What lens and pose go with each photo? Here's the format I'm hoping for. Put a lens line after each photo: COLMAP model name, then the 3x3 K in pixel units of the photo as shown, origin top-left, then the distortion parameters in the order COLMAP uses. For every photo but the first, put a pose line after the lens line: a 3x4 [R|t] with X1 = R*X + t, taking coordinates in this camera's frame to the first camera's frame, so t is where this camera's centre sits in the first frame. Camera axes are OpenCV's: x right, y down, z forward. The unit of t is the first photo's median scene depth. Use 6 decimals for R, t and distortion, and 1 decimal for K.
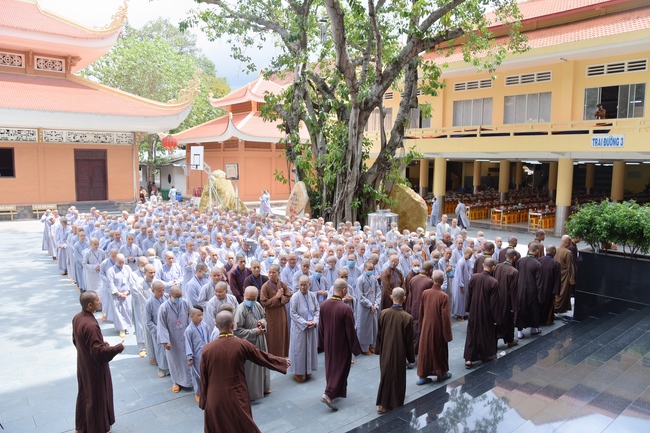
lens RADIAL K [[461.3, 0, 302.3], [0, 461.3, 217.4], [0, 0, 1]] dist [-0.032663, 0.004087]
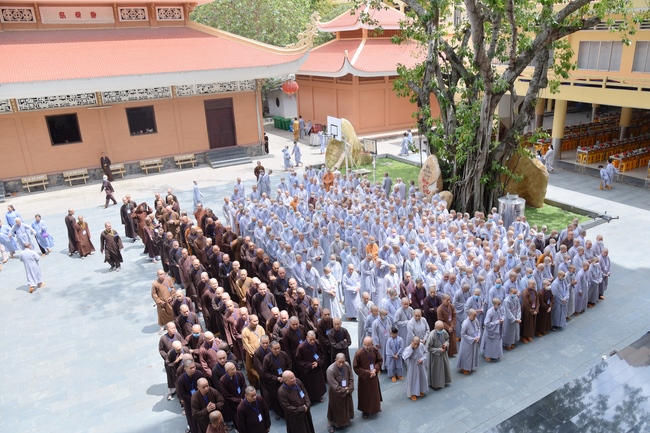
lens RADIAL K [[482.3, 0, 342.5], [0, 482.3, 229.8], [0, 0, 1]] dist [-0.038159, 0.023944]
pose [[0.994169, -0.006130, -0.107656, -0.092292], [0.033170, 0.967359, 0.251230, -0.194766], [0.102602, -0.253336, 0.961922, -0.175502]]
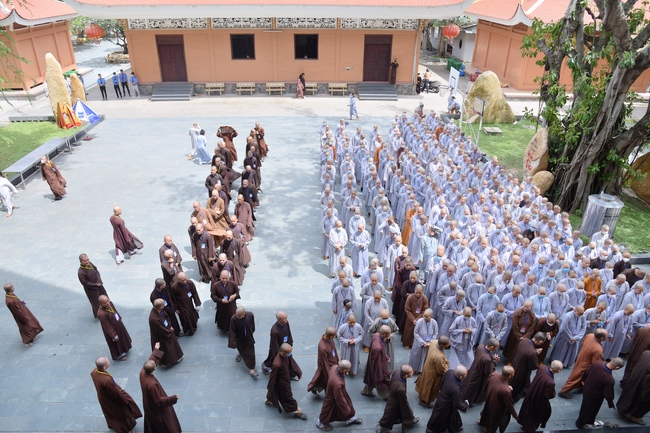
lens RADIAL K [[445.4, 0, 325.0], [0, 445.4, 216.5], [0, 0, 1]] dist [-0.103693, 0.047771]
pose [[0.823732, 0.269147, -0.499024, 0.115048], [-0.071126, 0.922246, 0.380004, -0.211164], [0.562500, -0.277528, 0.778827, -0.020894]]
